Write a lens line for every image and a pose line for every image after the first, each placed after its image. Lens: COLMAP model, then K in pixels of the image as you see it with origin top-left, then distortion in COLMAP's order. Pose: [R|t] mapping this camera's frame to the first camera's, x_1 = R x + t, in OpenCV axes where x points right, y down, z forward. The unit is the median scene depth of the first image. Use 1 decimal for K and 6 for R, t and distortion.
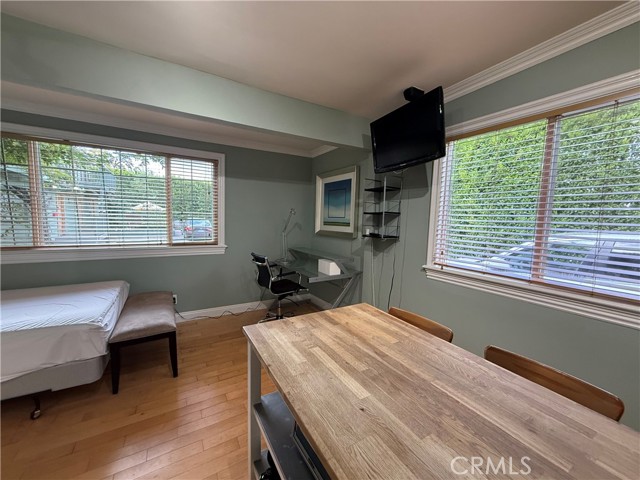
lens RADIAL K [[255.6, 0, 319.7], [0, 255.6, 240.7], [0, 0, 1]] dist [-0.000151, -0.000535]
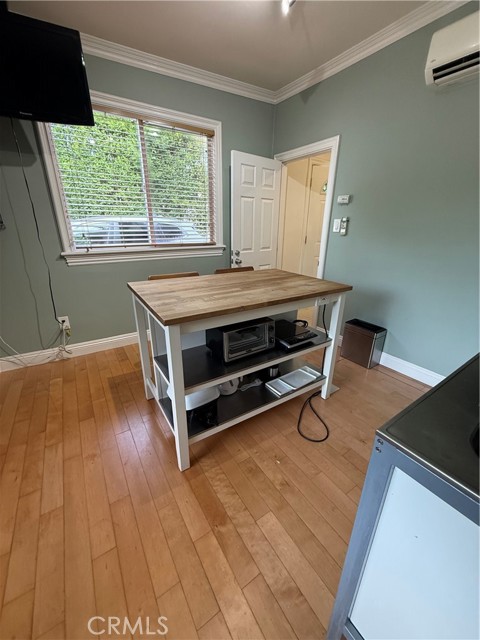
lens RADIAL K [[255.6, 0, 240.0], [0, 255.6, 320.0], [0, 0, 1]] dist [-0.000151, -0.000535]
pose [[-0.041772, -0.374596, 0.926247, -0.730060], [0.080492, 0.922781, 0.376824, 0.033836], [-0.995880, 0.090296, -0.008395, 0.523839]]
